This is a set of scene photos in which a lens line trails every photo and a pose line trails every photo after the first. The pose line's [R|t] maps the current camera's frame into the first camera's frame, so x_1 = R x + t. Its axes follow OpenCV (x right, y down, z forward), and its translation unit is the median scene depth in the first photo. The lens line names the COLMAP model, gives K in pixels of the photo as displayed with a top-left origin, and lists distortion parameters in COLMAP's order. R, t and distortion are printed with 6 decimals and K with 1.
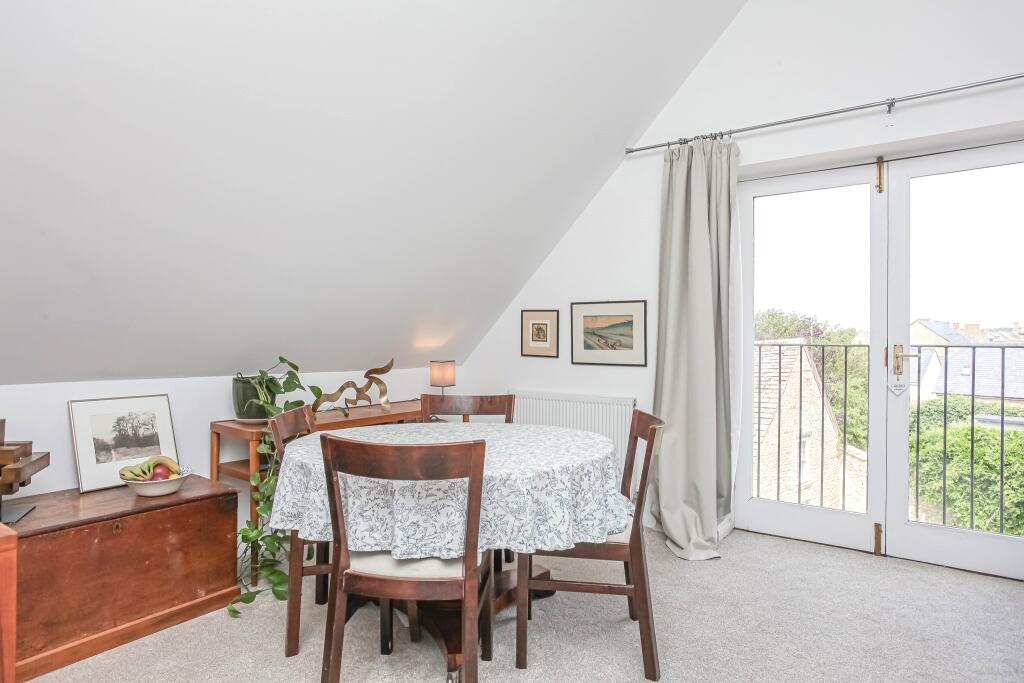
lens RADIAL K [[604.8, 0, 510.6], [0, 604.8, 344.3], [0, 0, 1]] dist [-0.066413, 0.046427]
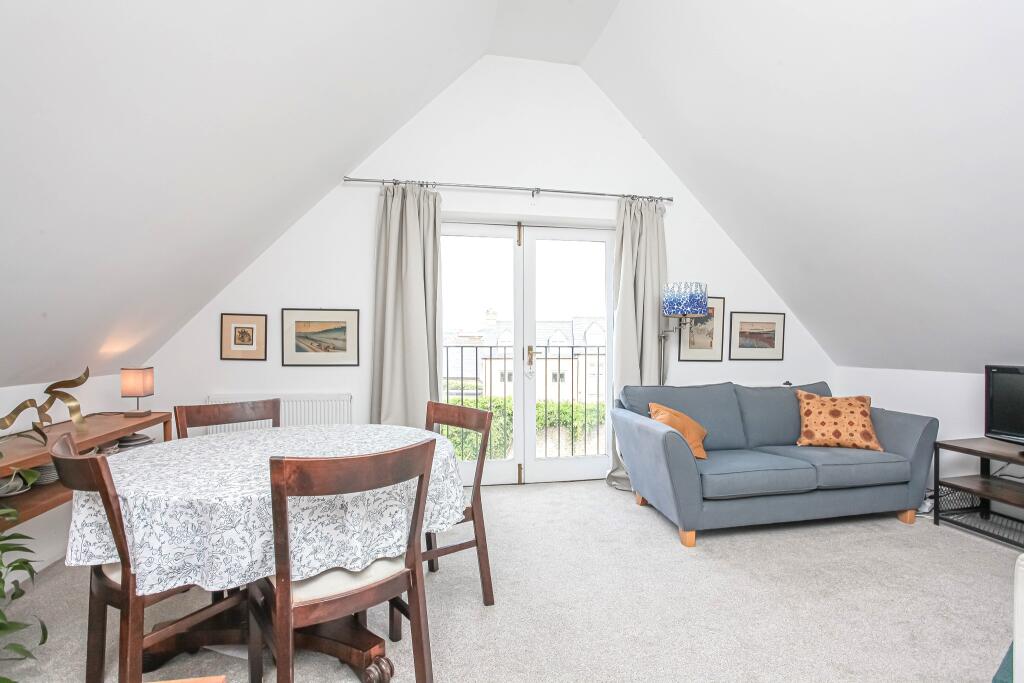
lens RADIAL K [[501.2, 0, 511.4], [0, 501.2, 345.2], [0, 0, 1]] dist [-0.069755, 0.030486]
pose [[0.677375, -0.007237, 0.735602, -0.304713], [0.005465, 0.999974, 0.004805, -0.006908], [-0.735617, 0.000765, 0.677397, 0.135089]]
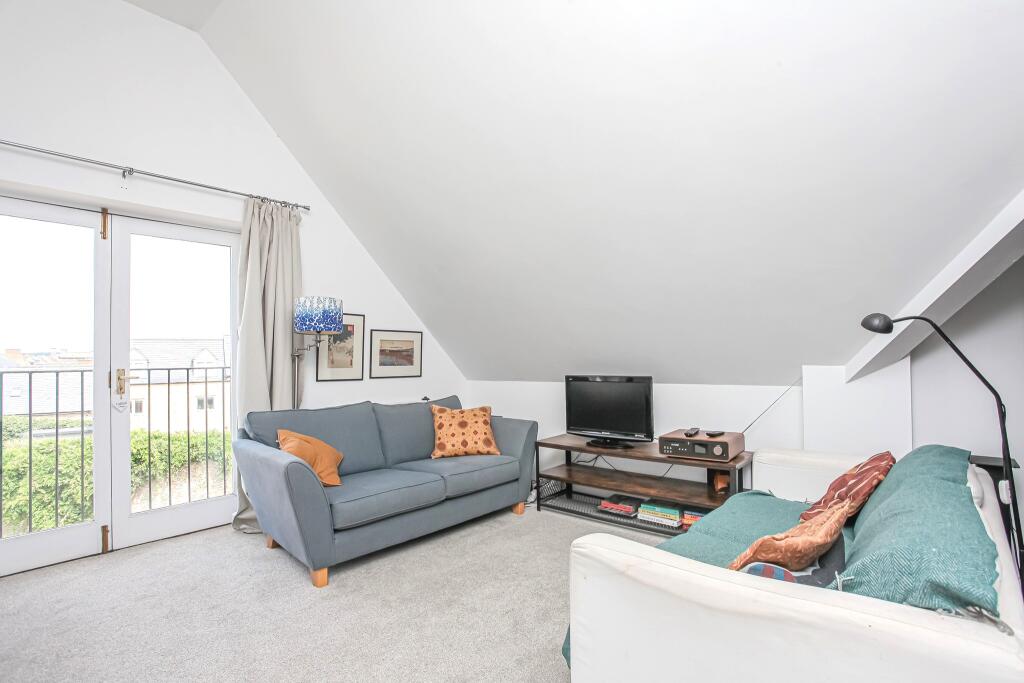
lens RADIAL K [[501.2, 0, 511.4], [0, 501.2, 345.2], [0, 0, 1]] dist [-0.069755, 0.030486]
pose [[0.095472, 0.021039, 0.995210, -0.220550], [0.022370, 0.999479, -0.023276, -0.006432], [-0.995181, 0.024485, 0.094952, 0.107982]]
